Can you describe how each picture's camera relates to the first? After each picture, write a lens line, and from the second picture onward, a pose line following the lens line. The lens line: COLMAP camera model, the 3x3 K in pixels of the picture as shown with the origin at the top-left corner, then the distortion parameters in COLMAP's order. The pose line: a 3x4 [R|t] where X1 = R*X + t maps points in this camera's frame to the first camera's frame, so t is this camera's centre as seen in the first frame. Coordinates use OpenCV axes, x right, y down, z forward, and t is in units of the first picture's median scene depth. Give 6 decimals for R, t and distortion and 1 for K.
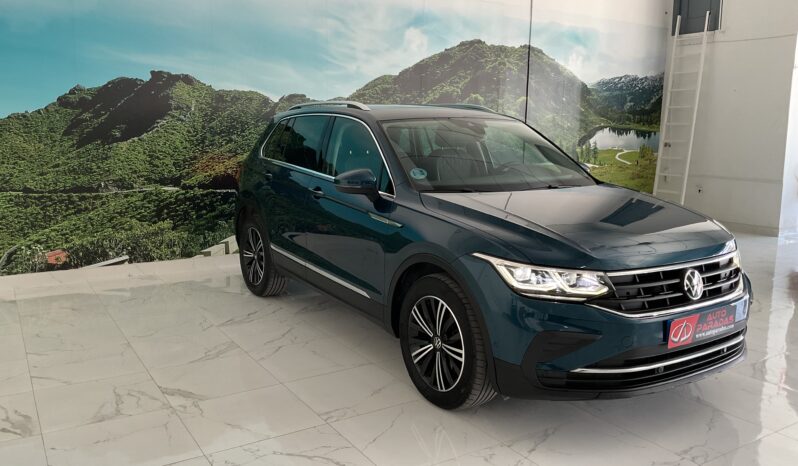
lens RADIAL K [[654.7, 0, 399.0], [0, 654.7, 233.0], [0, 0, 1]] dist [0.142224, -0.307714]
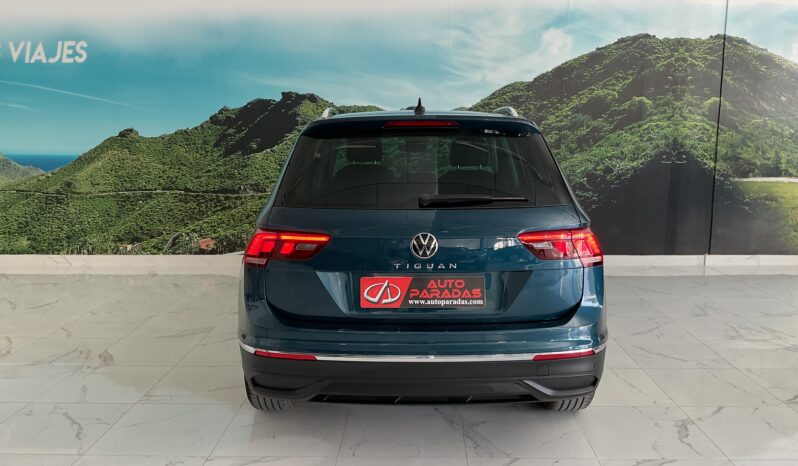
lens RADIAL K [[656.2, 0, 399.0], [0, 656.2, 233.0], [0, 0, 1]] dist [0.093237, -0.176047]
pose [[0.833803, 0.072138, -0.547328, 0.432727], [-0.077399, 0.996909, 0.013483, -0.026955], [0.546609, 0.031121, 0.836809, 0.141438]]
